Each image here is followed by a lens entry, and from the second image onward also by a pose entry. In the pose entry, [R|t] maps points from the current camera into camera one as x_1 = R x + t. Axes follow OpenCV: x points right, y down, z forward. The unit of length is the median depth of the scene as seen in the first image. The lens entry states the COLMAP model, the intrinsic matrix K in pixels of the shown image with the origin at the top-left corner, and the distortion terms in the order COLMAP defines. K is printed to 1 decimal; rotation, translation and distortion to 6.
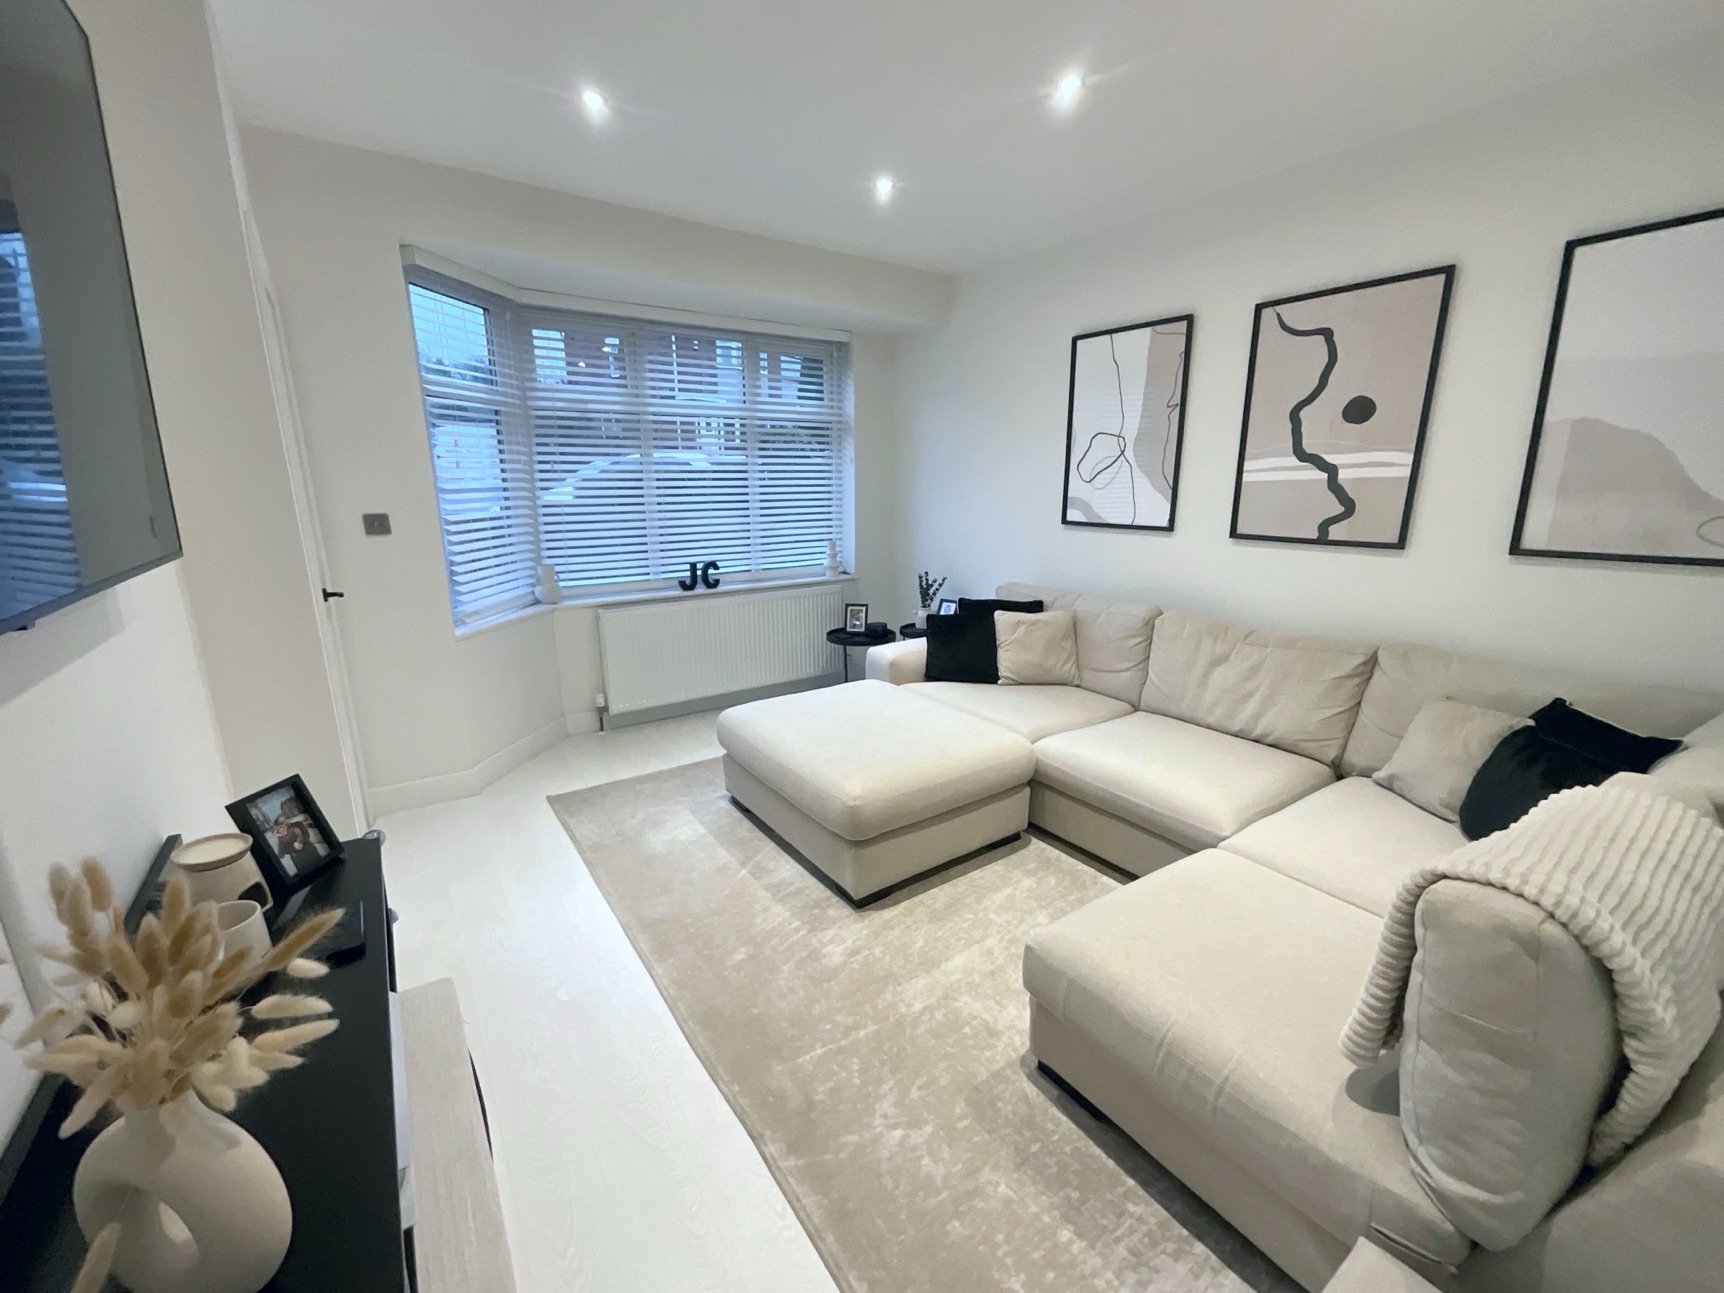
lens RADIAL K [[705.4, 0, 862.1], [0, 705.4, 641.8], [0, 0, 1]] dist [-0.000068, 0.000326]
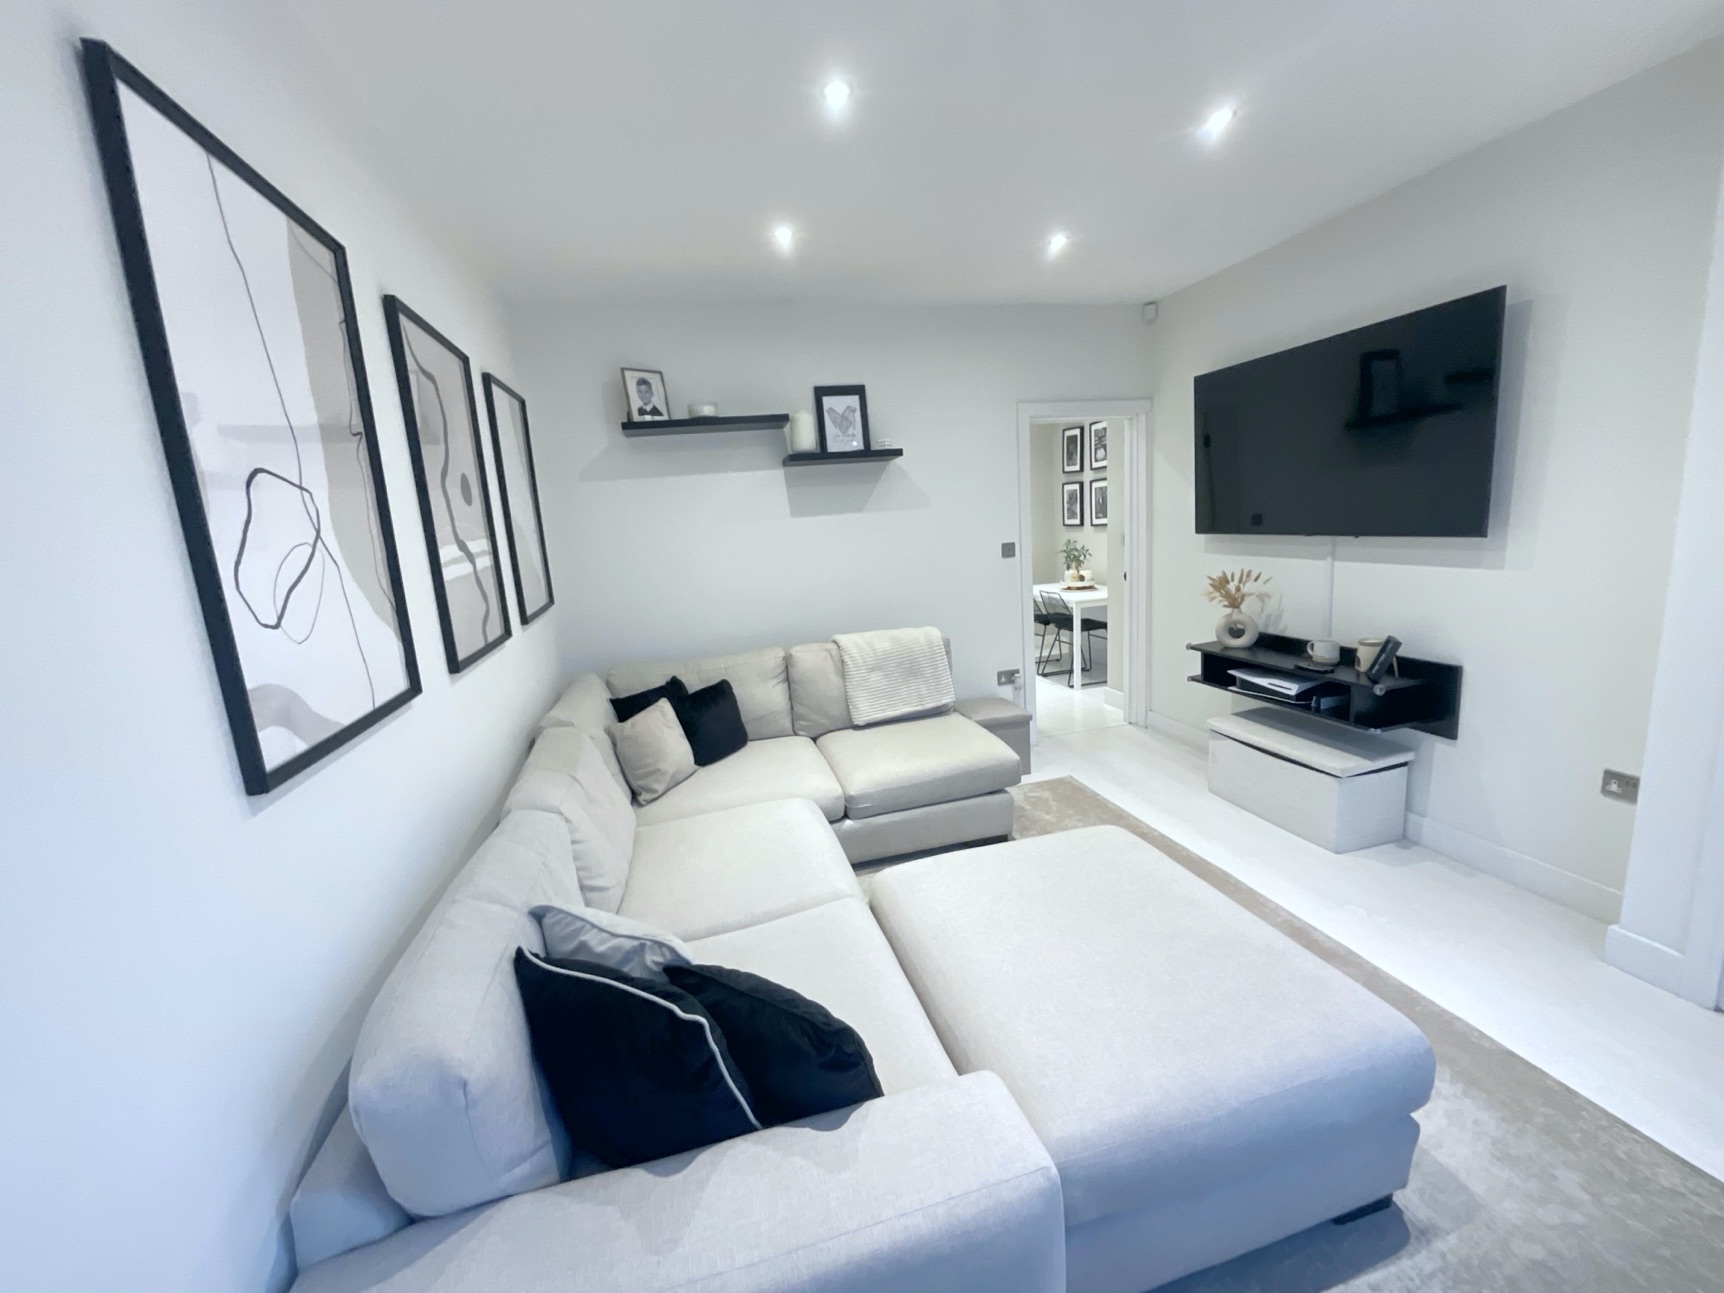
lens RADIAL K [[699.1, 0, 867.2], [0, 699.1, 644.9], [0, 0, 1]] dist [-0.000288, 0.000386]
pose [[-0.939496, 0.000989, 0.342558, -0.019924], [0.142068, 0.911067, 0.387005, -0.369777], [-0.311711, 0.412256, -0.856085, 1.460911]]
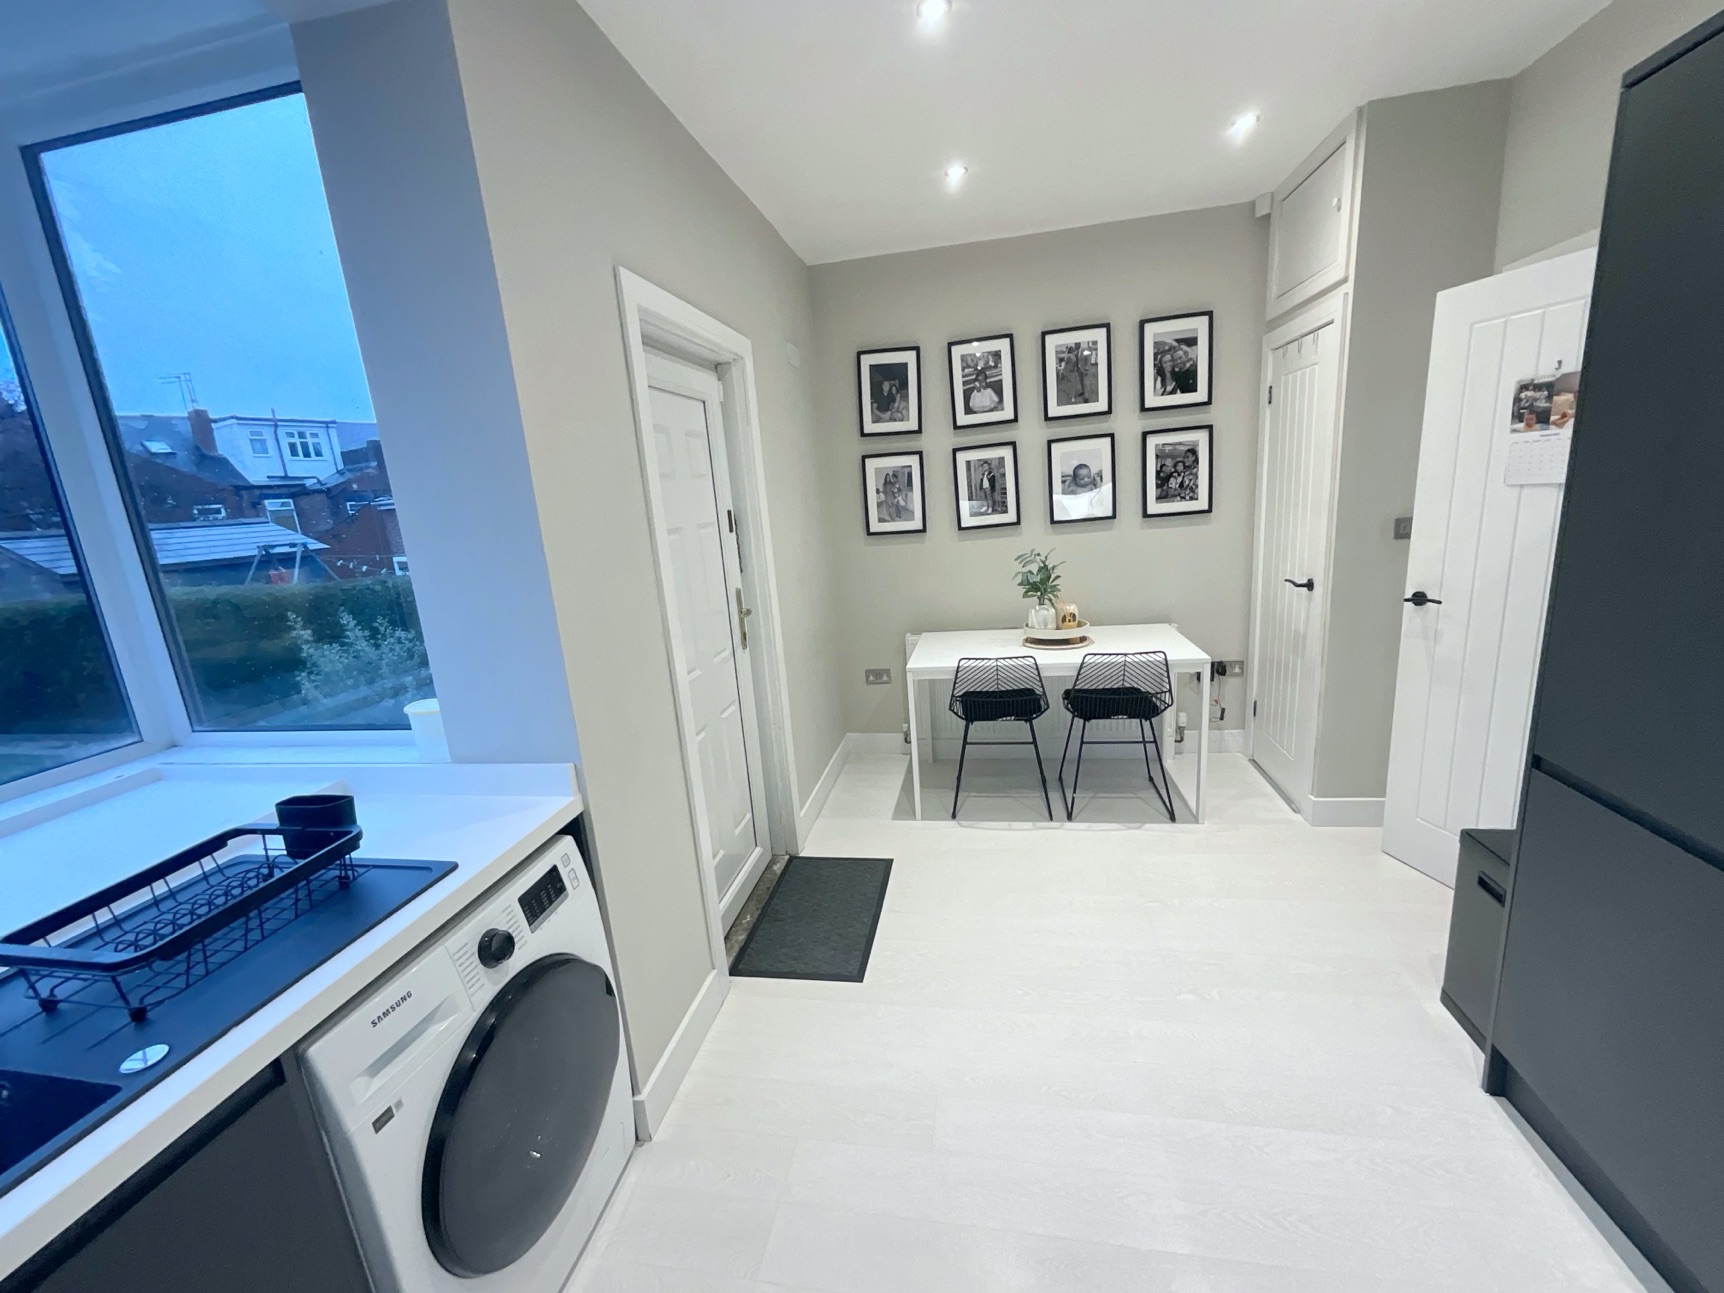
lens RADIAL K [[697.2, 0, 863.6], [0, 697.2, 644.1], [0, 0, 1]] dist [-0.001474, -0.000489]
pose [[-0.713204, 0.206762, -0.669769, 1.117207], [-0.084250, 0.923294, 0.374740, -0.001572], [0.695875, 0.323694, -0.641077, -0.139719]]
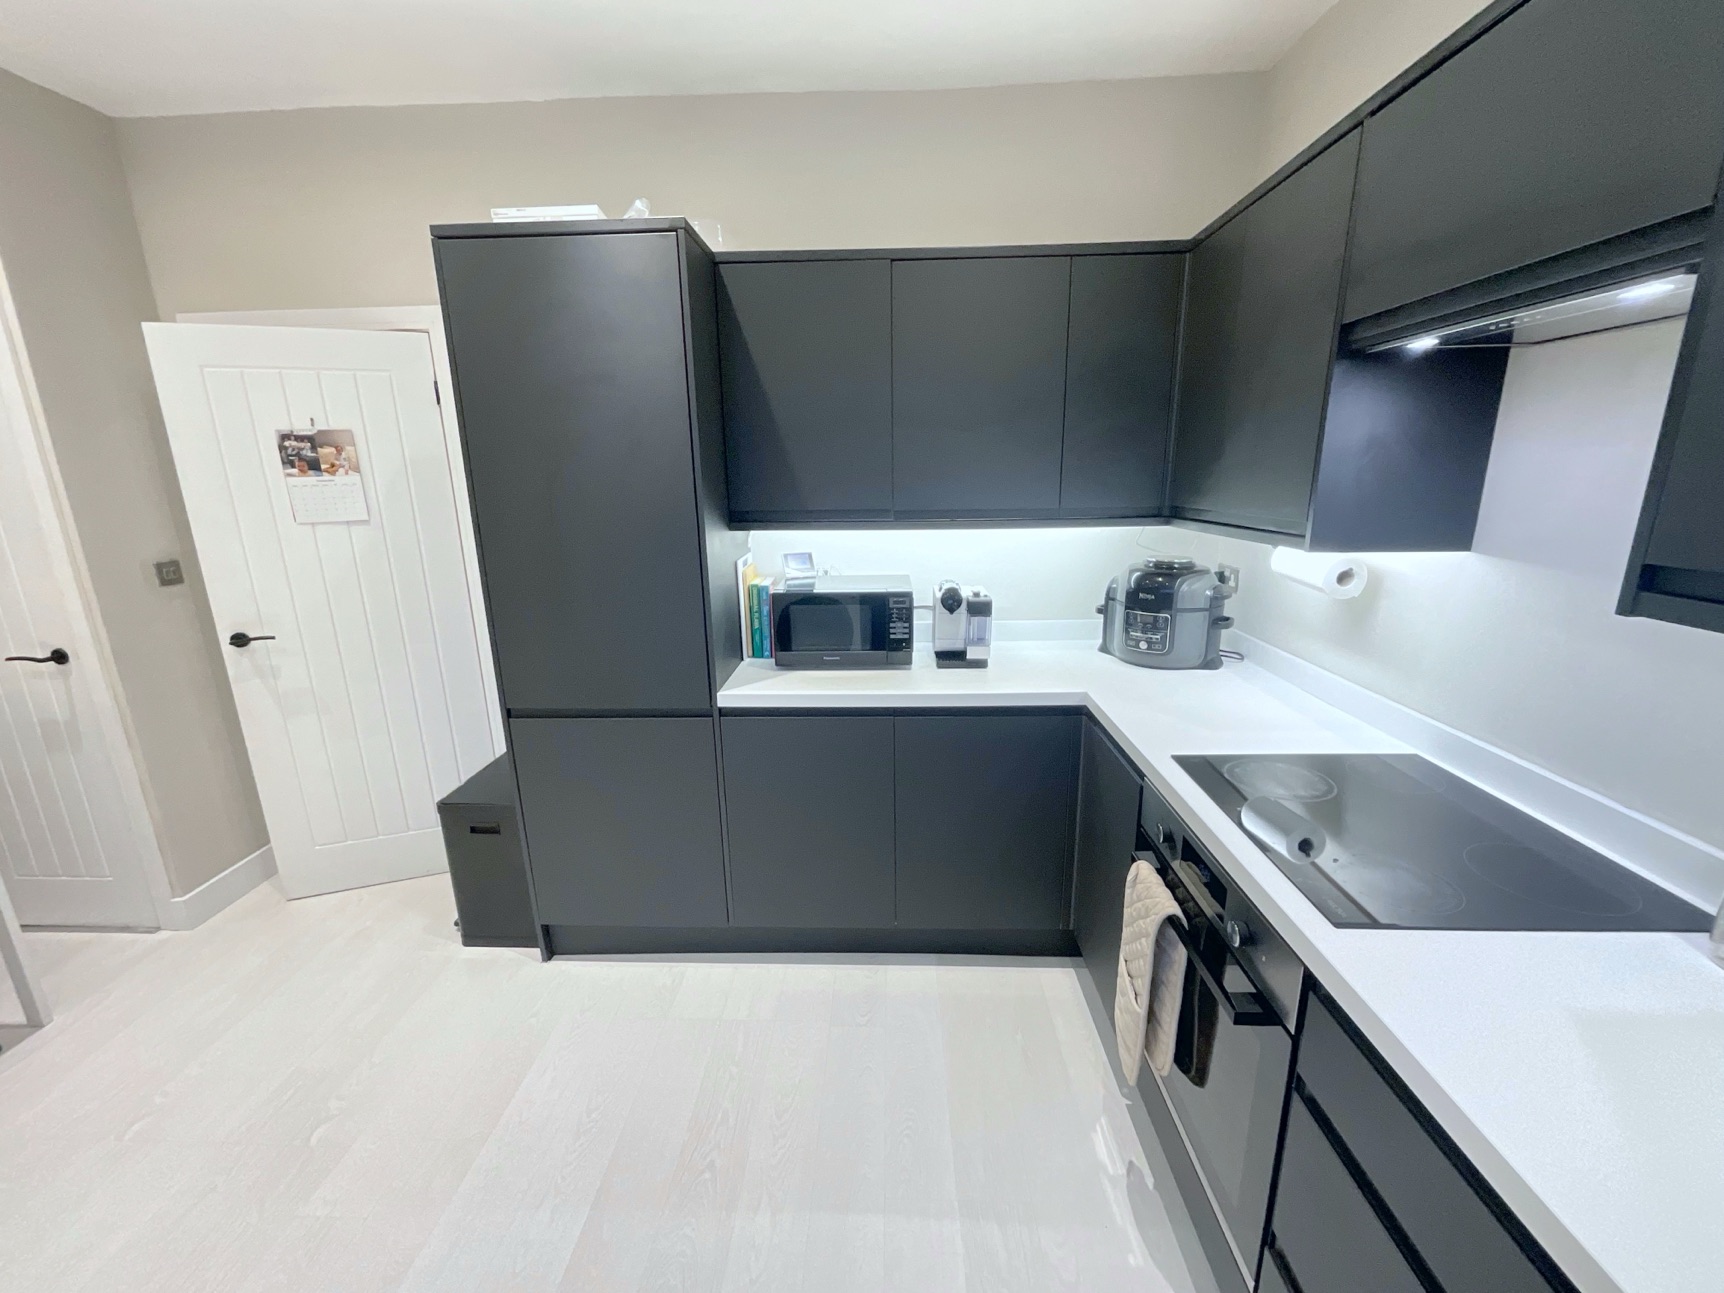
lens RADIAL K [[687.9, 0, 864.8], [0, 687.9, 642.5], [0, 0, 1]] dist [-0.000605, 0.000029]
pose [[0.797329, 0.130625, -0.589240, 1.128405], [-0.120229, 0.991107, 0.057025, 0.074381], [0.591449, 0.025377, 0.805943, -0.447240]]
